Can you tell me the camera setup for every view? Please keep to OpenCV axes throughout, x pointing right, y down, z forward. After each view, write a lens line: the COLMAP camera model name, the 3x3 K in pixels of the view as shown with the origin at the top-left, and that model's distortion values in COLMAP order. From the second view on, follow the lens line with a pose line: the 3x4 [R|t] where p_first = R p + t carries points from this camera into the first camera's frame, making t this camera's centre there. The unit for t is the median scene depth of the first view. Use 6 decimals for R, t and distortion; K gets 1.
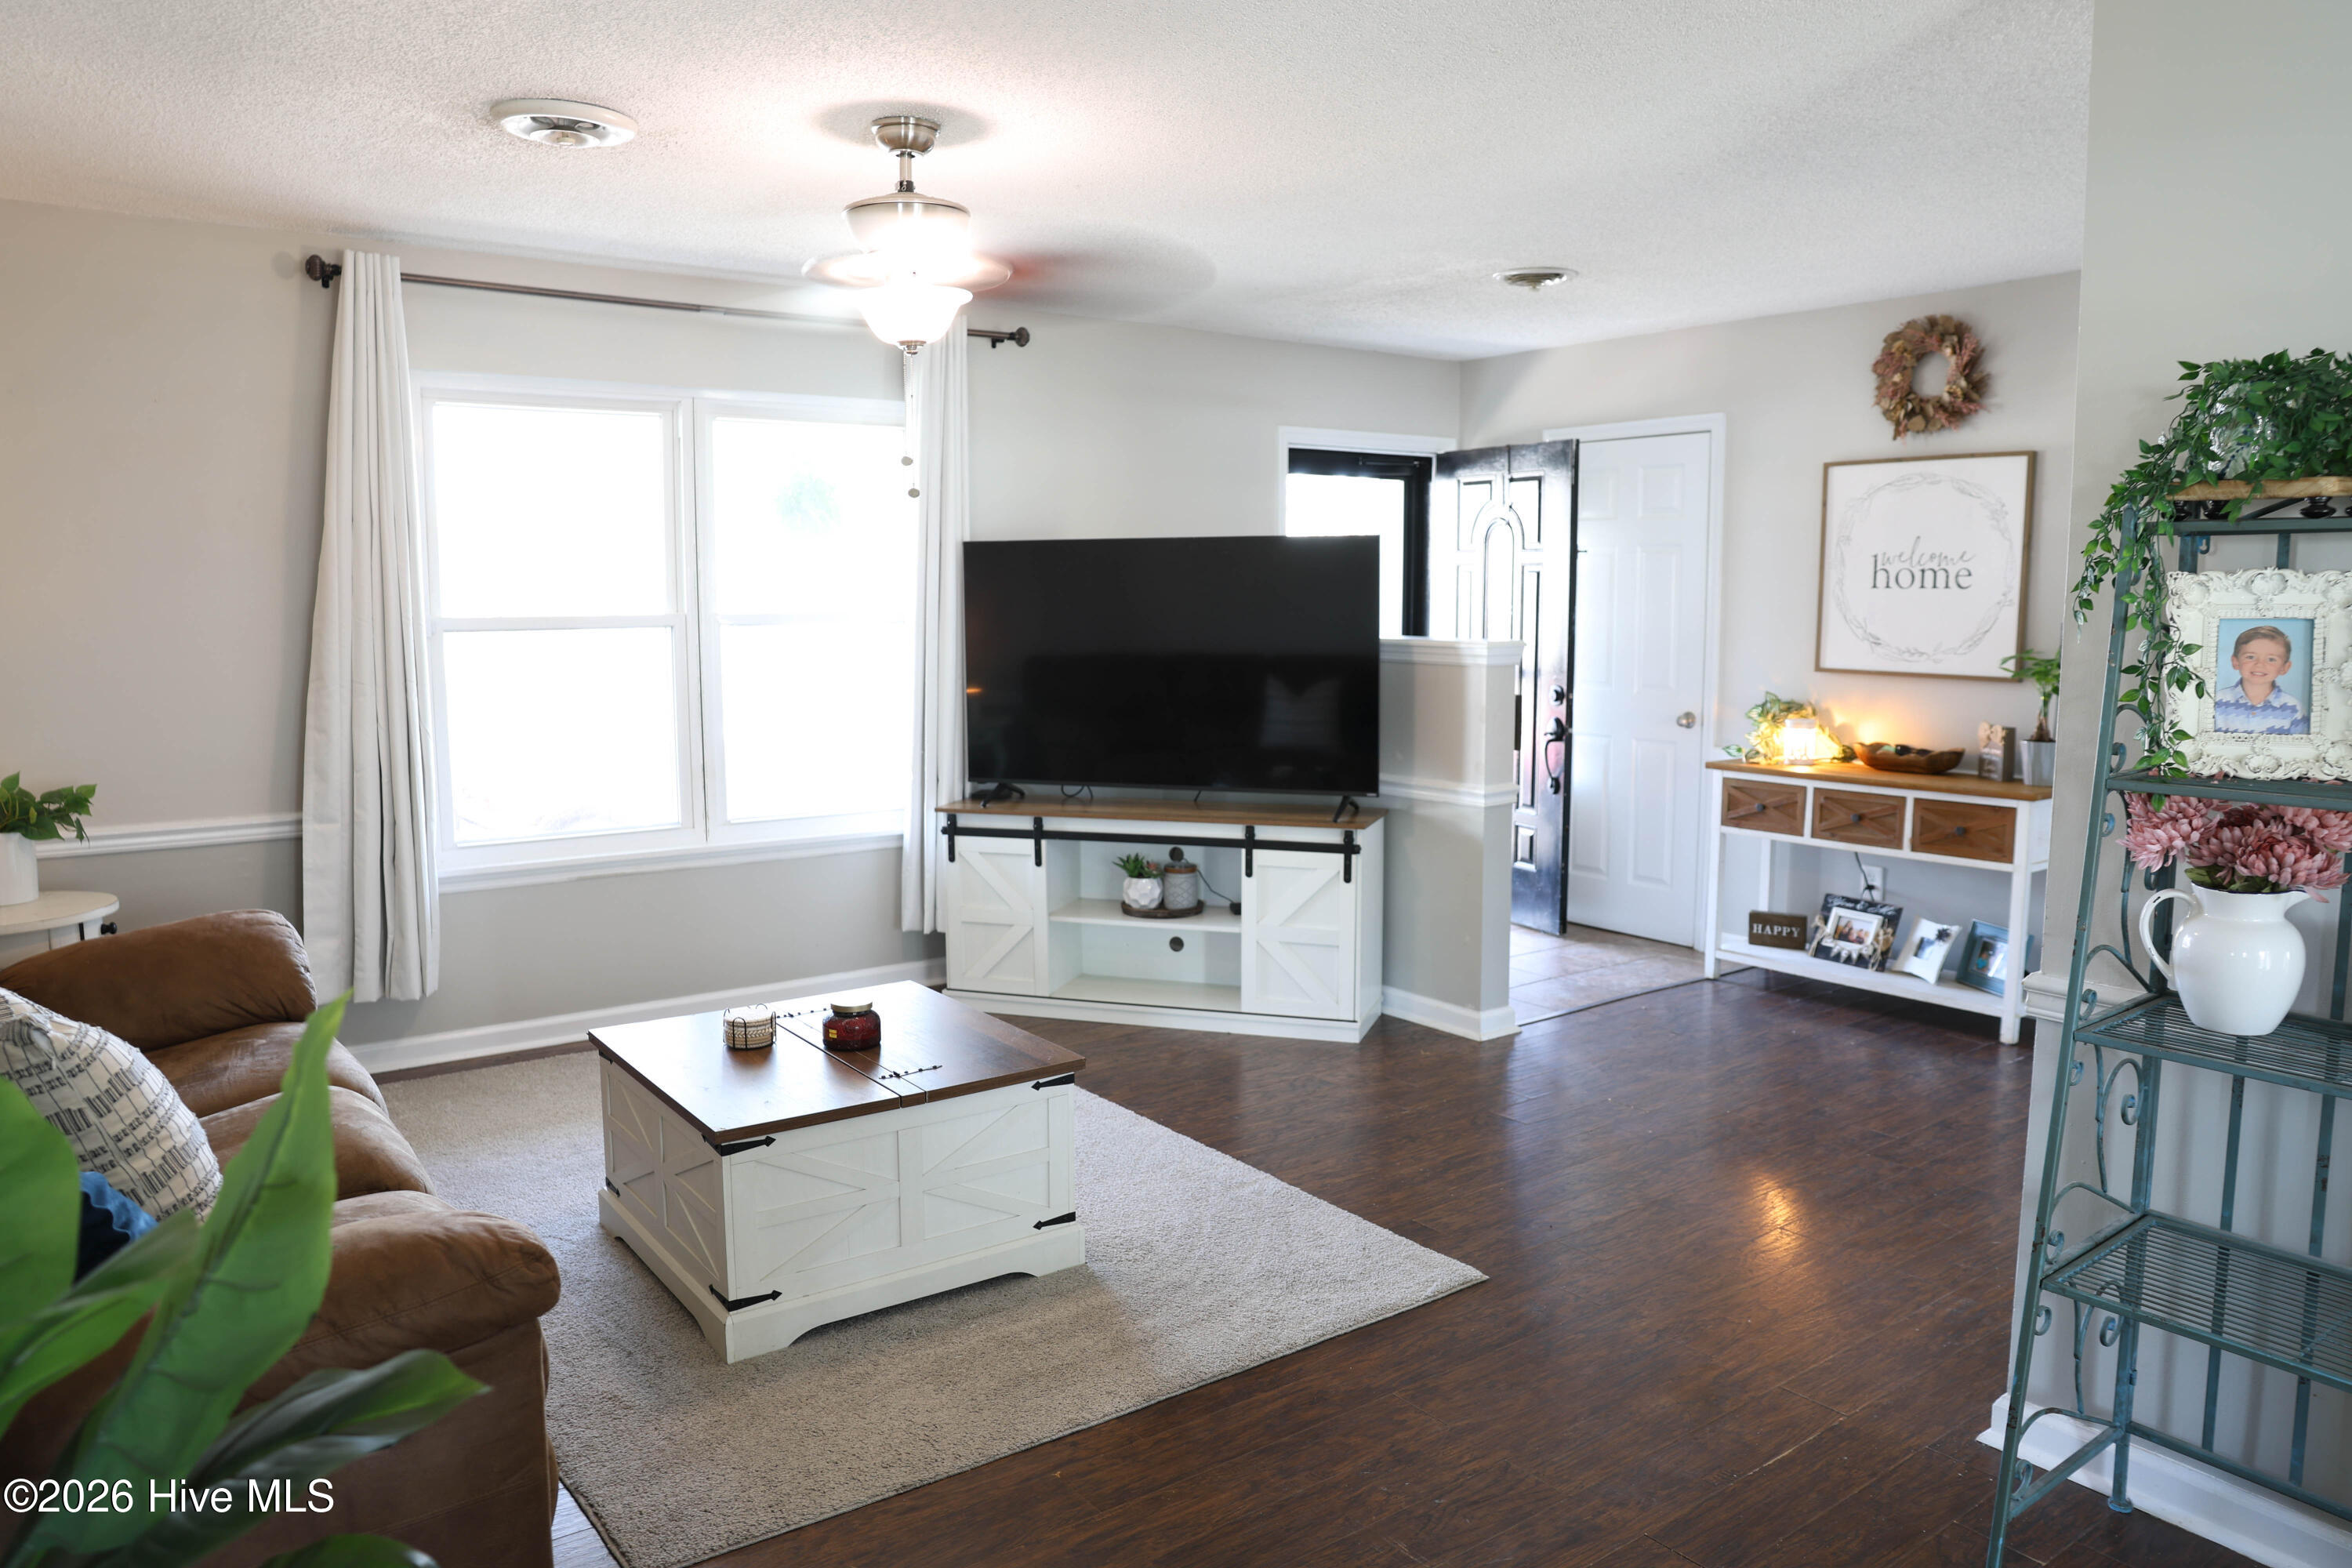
lens RADIAL K [[1605.0, 0, 1168.1], [0, 1605.0, 761.3], [0, 0, 1]] dist [-0.109587, 0.078480]
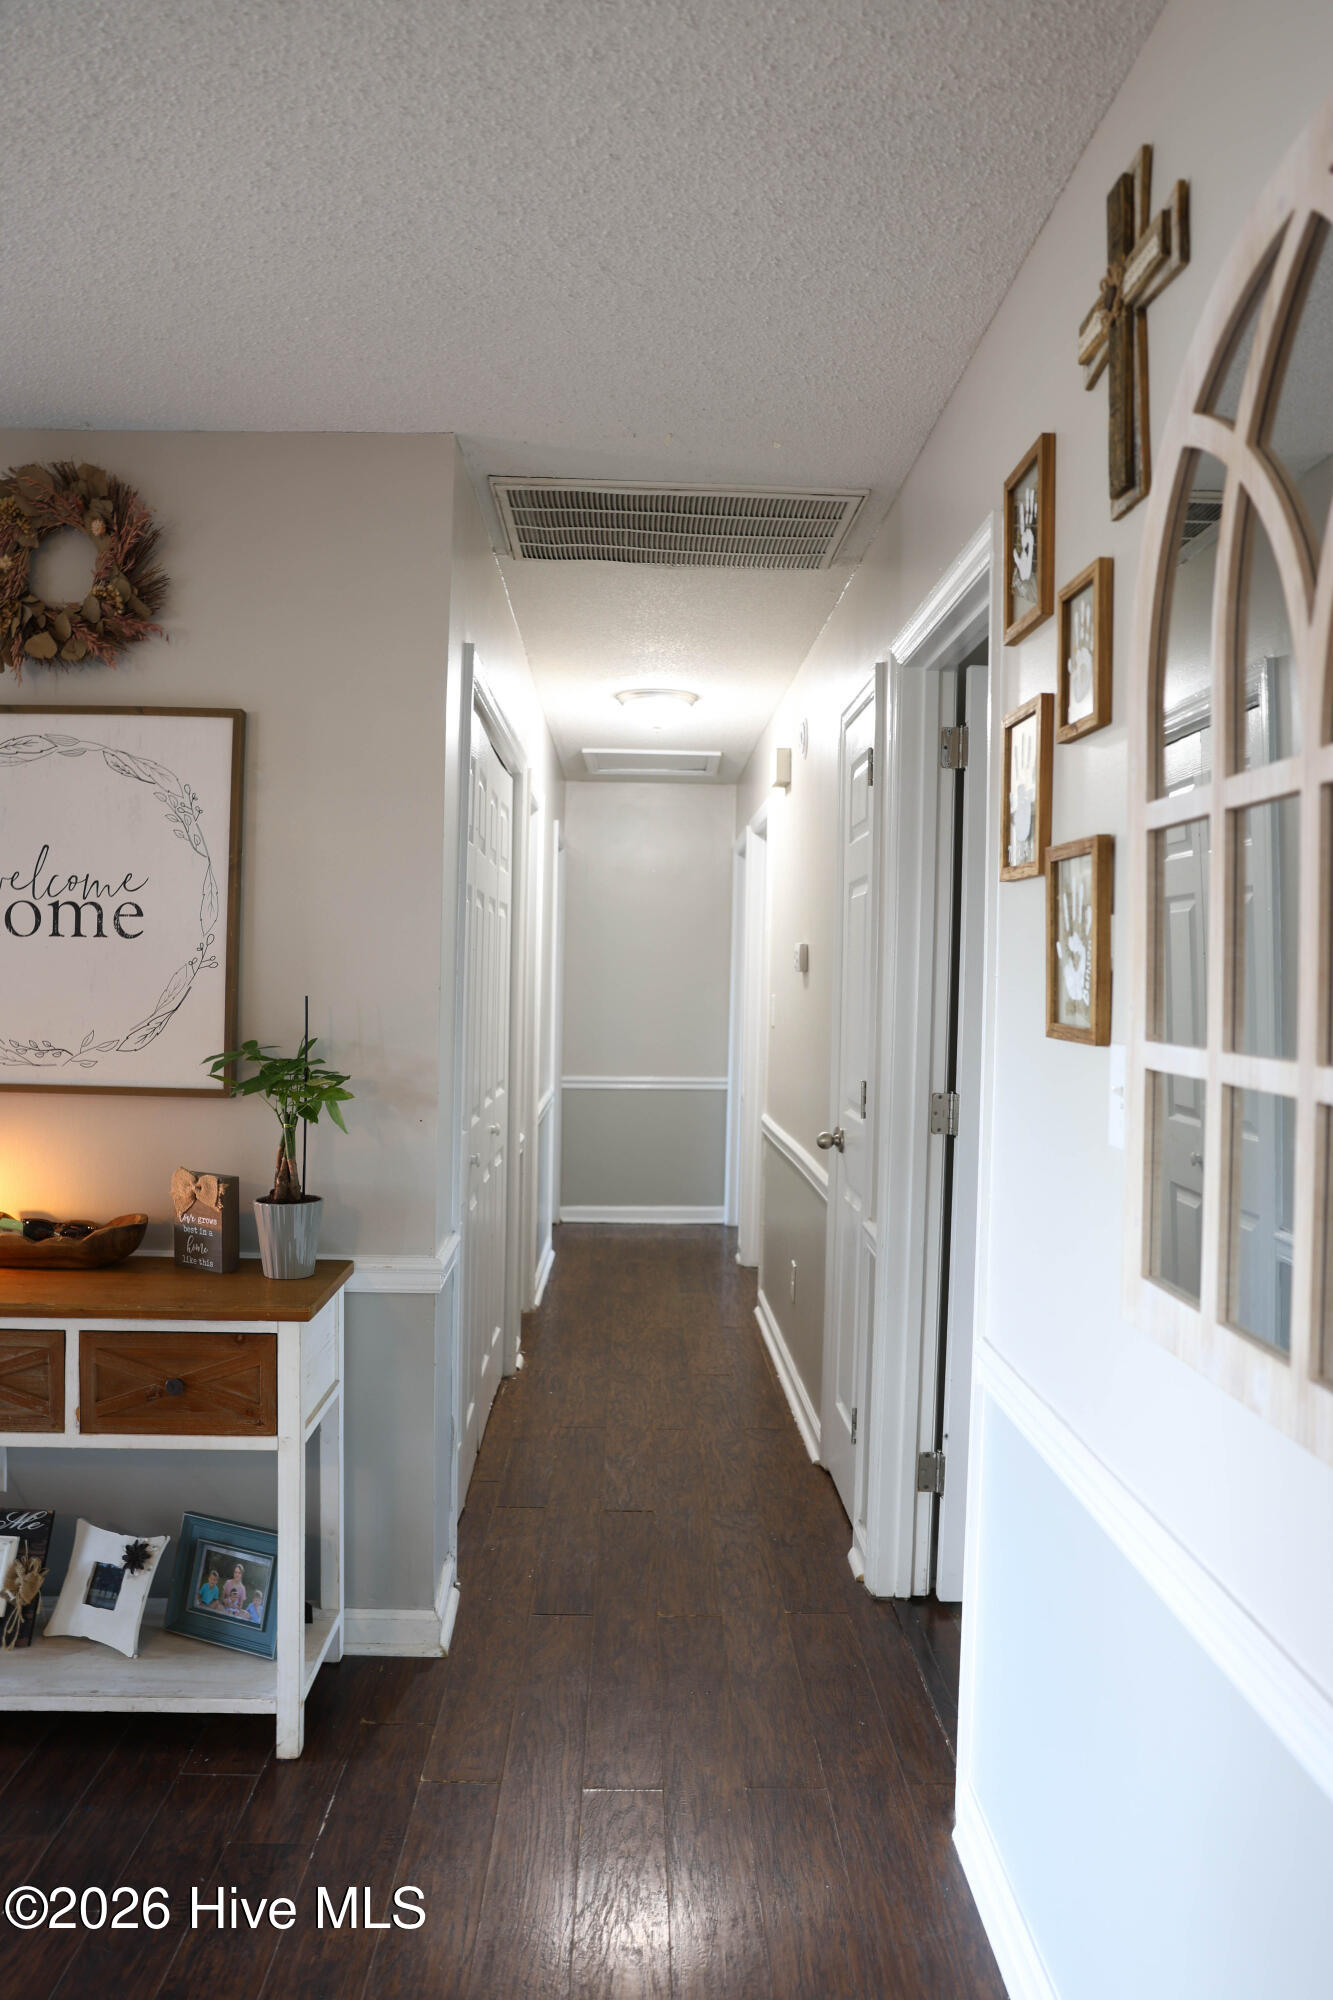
lens RADIAL K [[1364.8, 0, 673.2], [0, 1364.8, 995.9], [0, 0, 1]] dist [-0.109587, 0.078480]
pose [[0.565789, -0.003310, 0.824544, 0.221492], [0.070694, 0.996505, -0.044509, -0.054643], [-0.821514, 0.083473, 0.564045, 0.580554]]
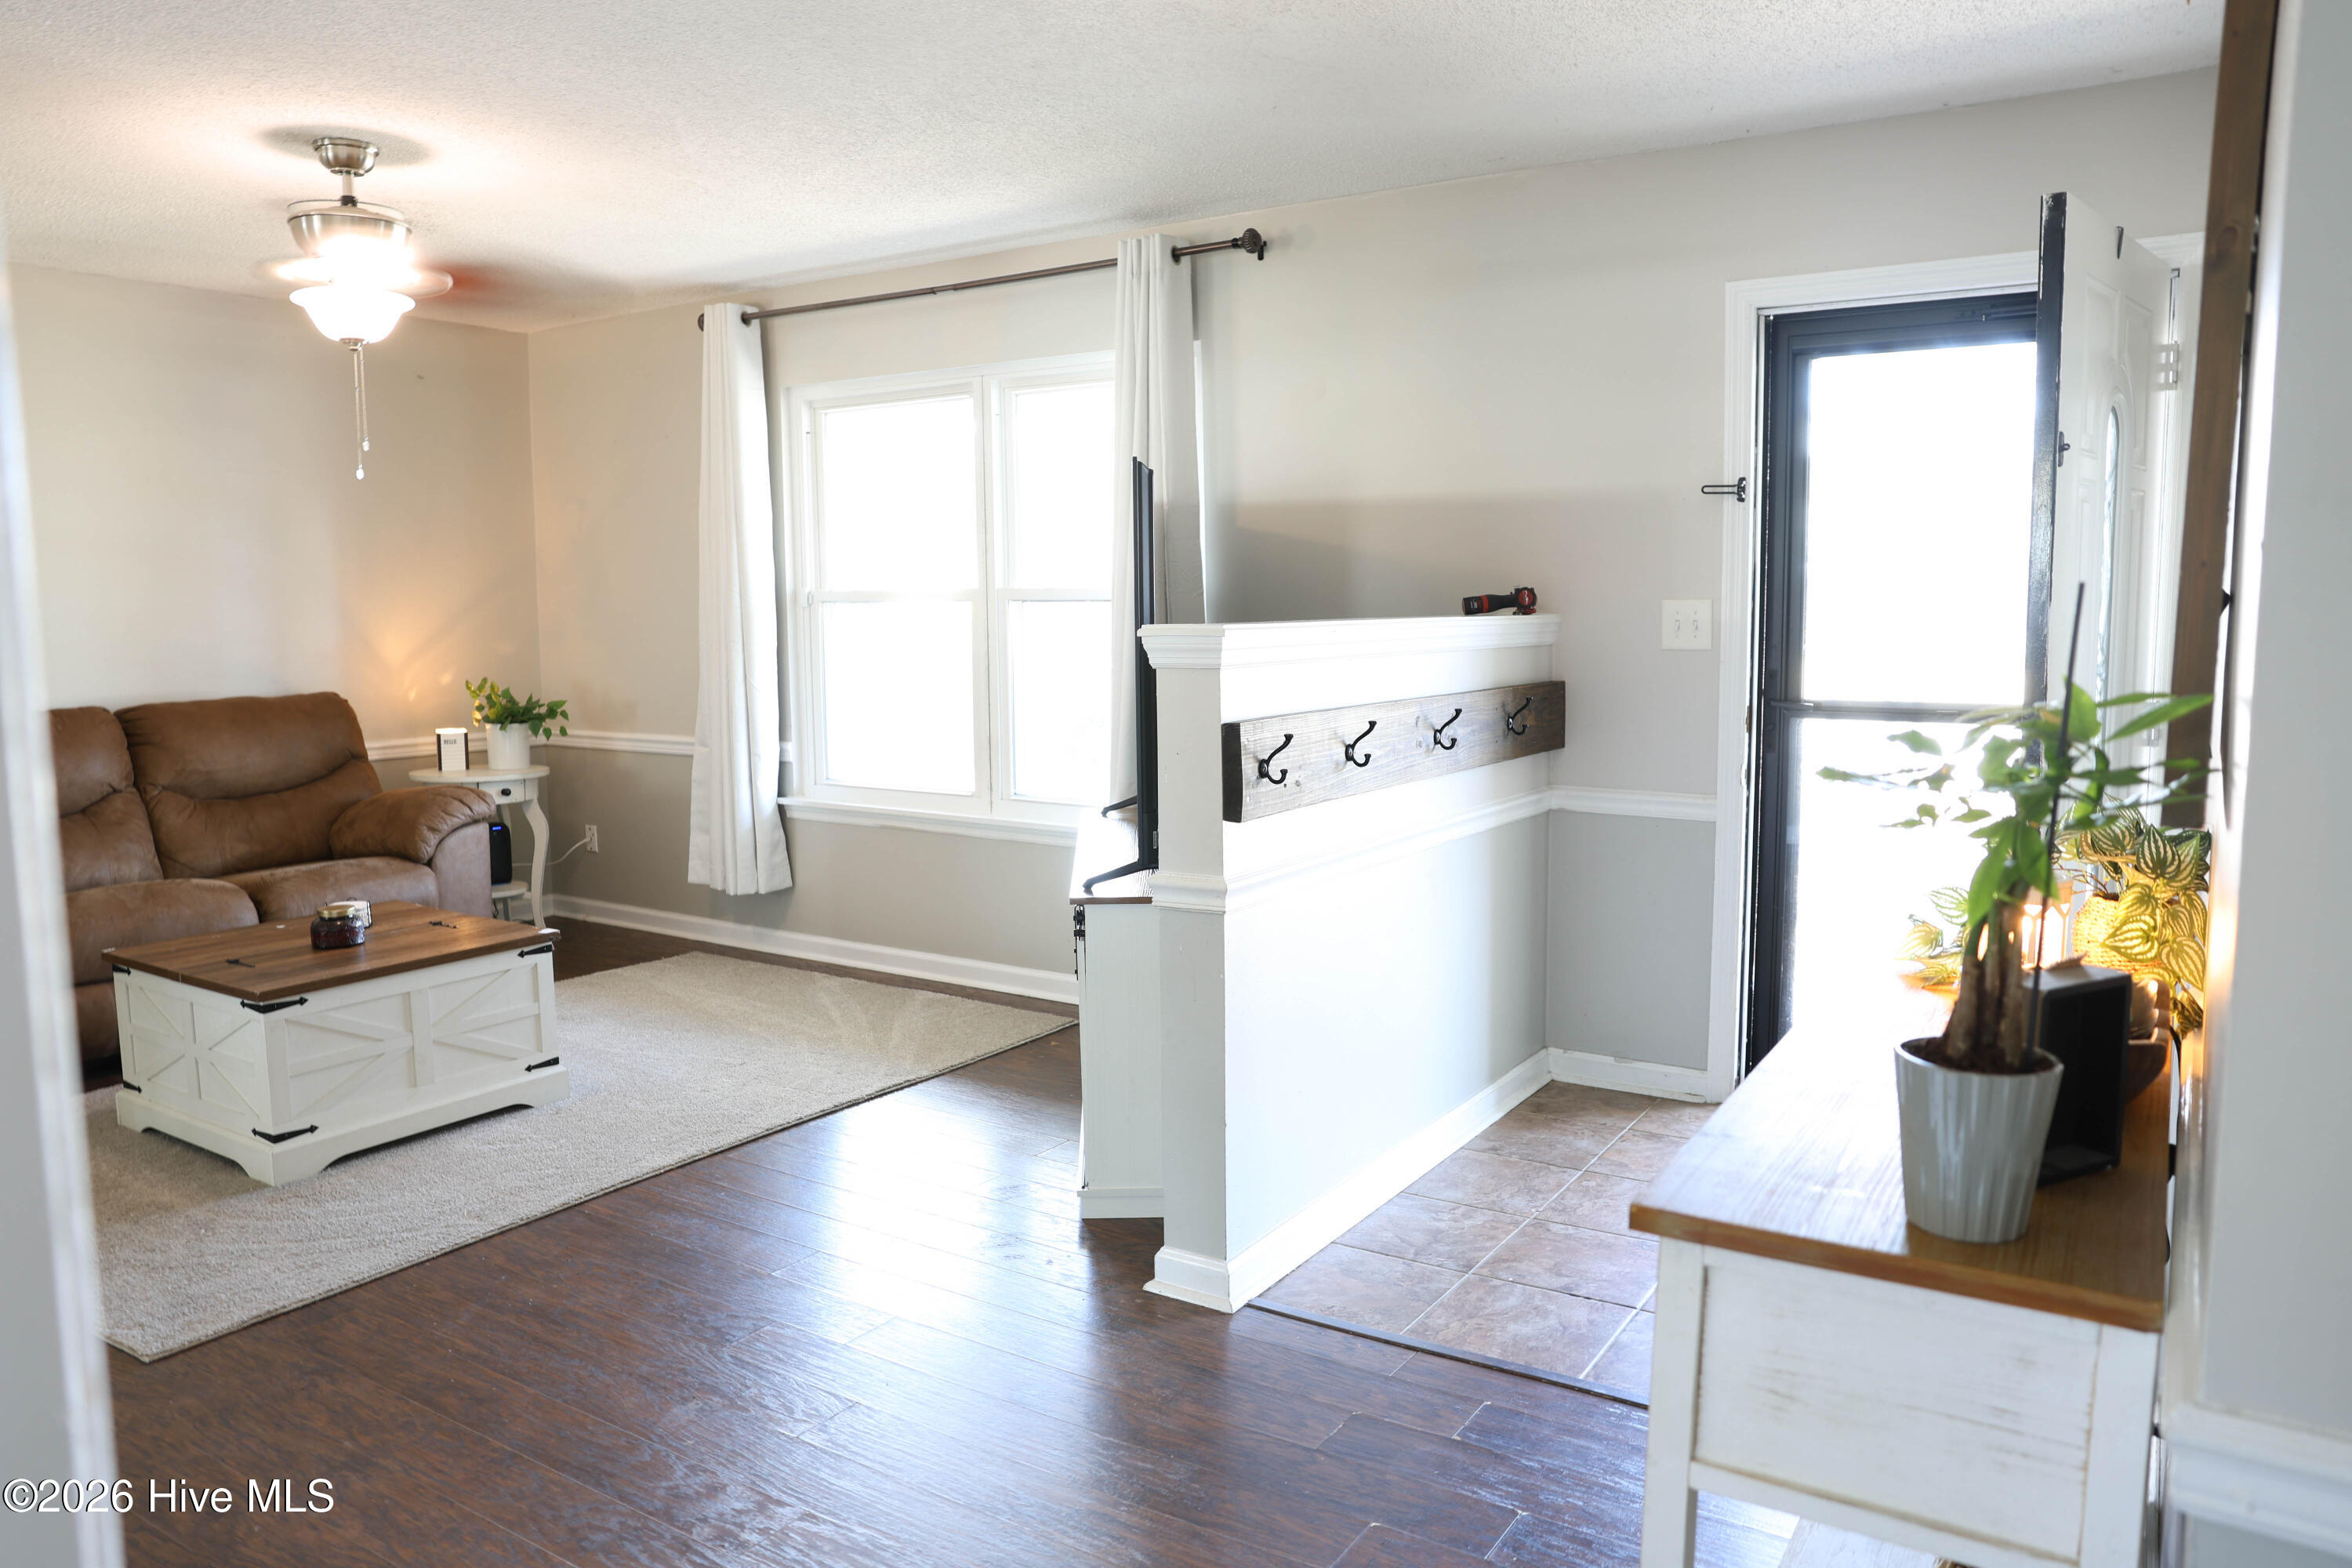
lens RADIAL K [[1605.0, 0, 1178.2], [0, 1605.0, 778.8], [0, 0, 1]] dist [-0.109587, 0.078480]
pose [[0.353973, 0.104372, -0.929414, 0.733635], [-0.095037, 0.992624, 0.075275, -0.062573], [0.930414, 0.061684, 0.361281, 0.774604]]
